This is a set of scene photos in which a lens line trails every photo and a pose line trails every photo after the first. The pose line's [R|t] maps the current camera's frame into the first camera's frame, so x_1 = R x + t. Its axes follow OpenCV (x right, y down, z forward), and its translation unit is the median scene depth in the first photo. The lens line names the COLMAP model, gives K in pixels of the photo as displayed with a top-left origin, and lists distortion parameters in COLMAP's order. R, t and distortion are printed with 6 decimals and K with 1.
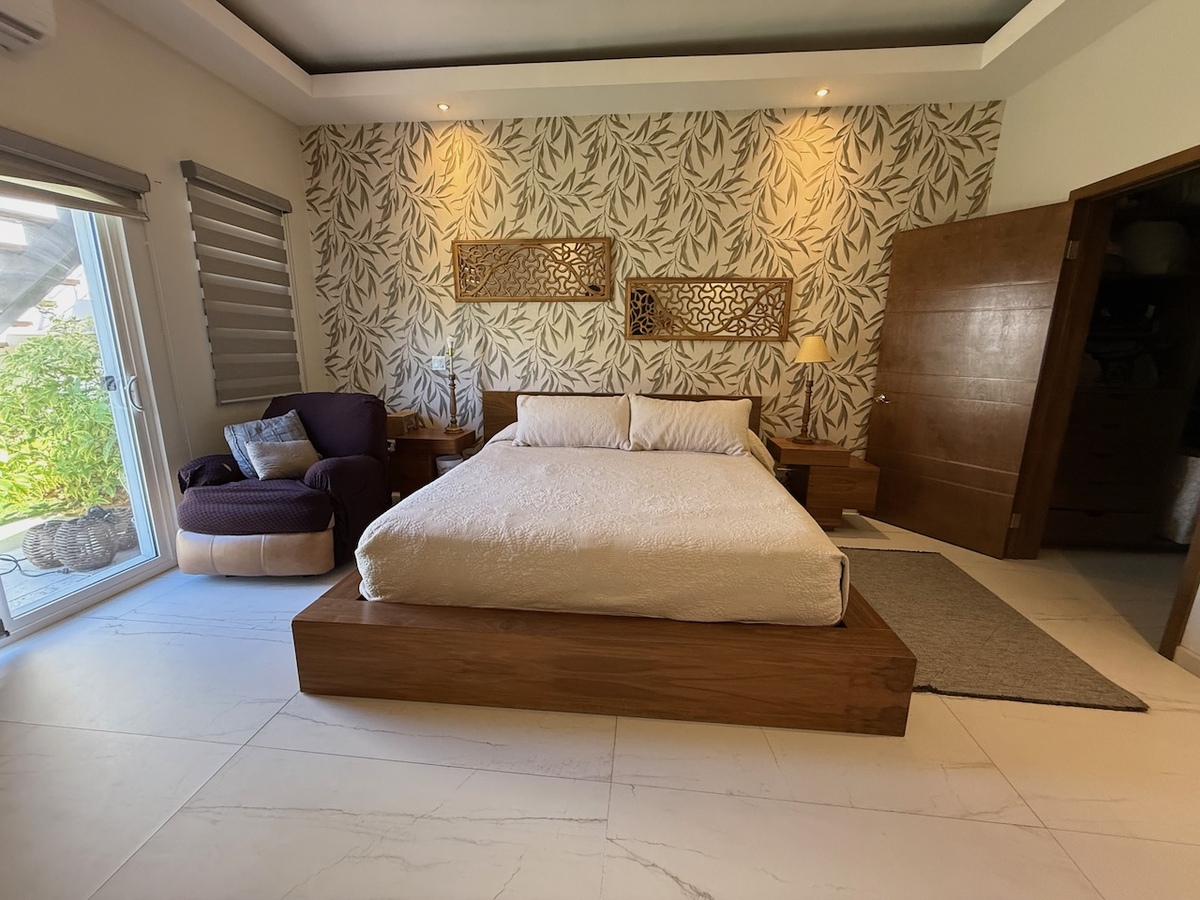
lens RADIAL K [[476.3, 0, 603.1], [0, 476.3, 451.5], [0, 0, 1]] dist [-0.001805, -0.000343]
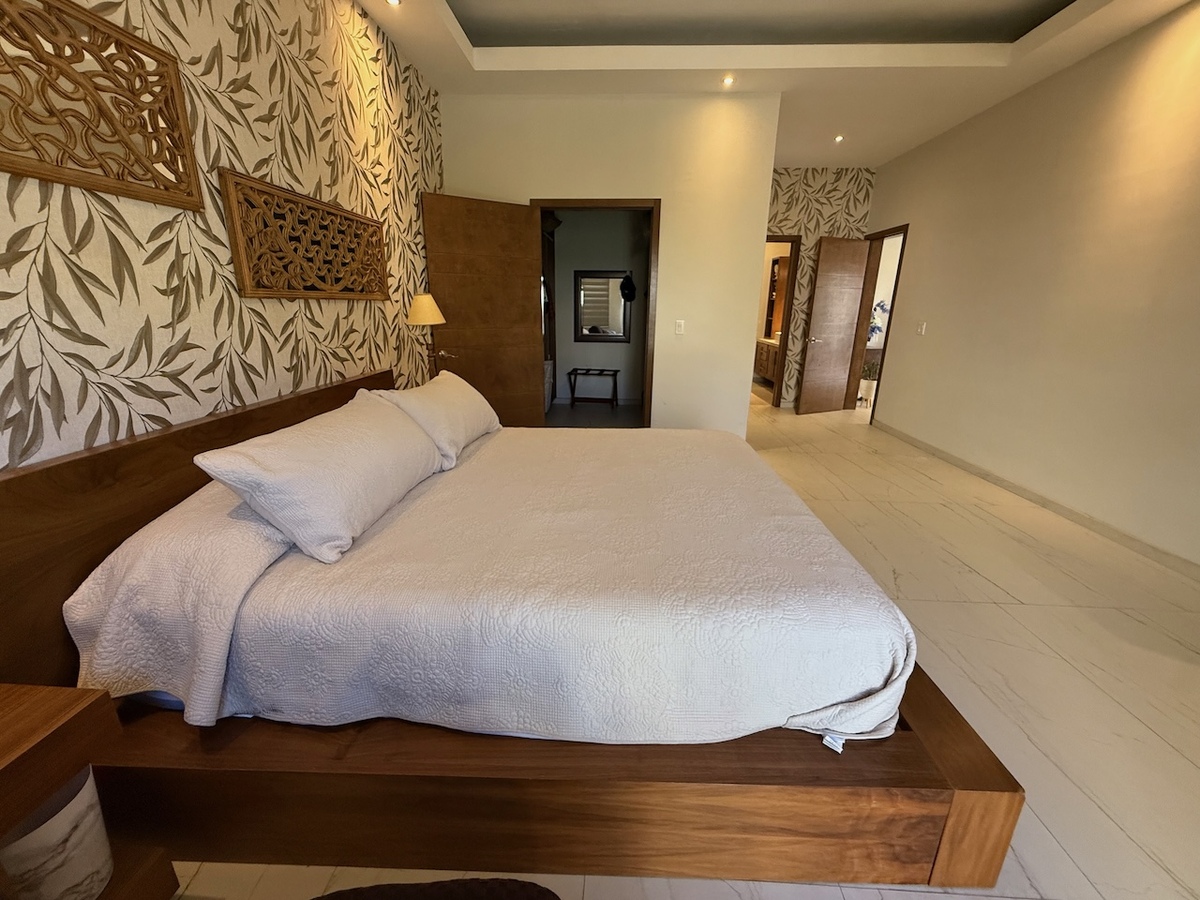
lens RADIAL K [[479.4, 0, 597.6], [0, 479.4, 450.9], [0, 0, 1]] dist [-0.000826, 0.000095]
pose [[-0.042168, -0.303934, 0.951759, -0.526341], [0.203724, 0.929977, 0.306005, -0.170383], [-0.978120, 0.206800, 0.022703, 0.686623]]
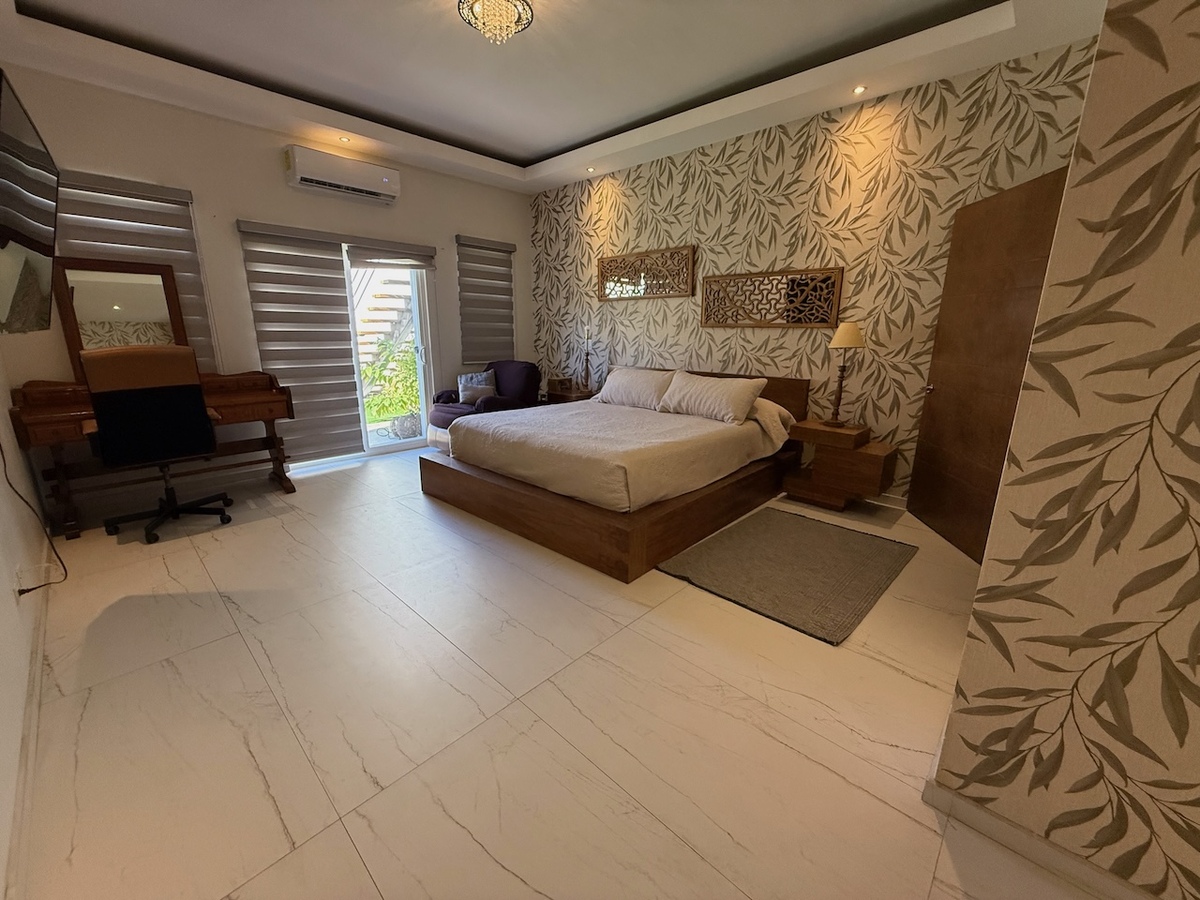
lens RADIAL K [[479.4, 0, 605.9], [0, 479.4, 451.6], [0, 0, 1]] dist [-0.000826, 0.000095]
pose [[0.799202, 0.144682, -0.583389, 0.646858], [-0.131645, 0.989166, 0.064971, 0.035937], [0.586469, 0.024875, 0.809590, -0.144376]]
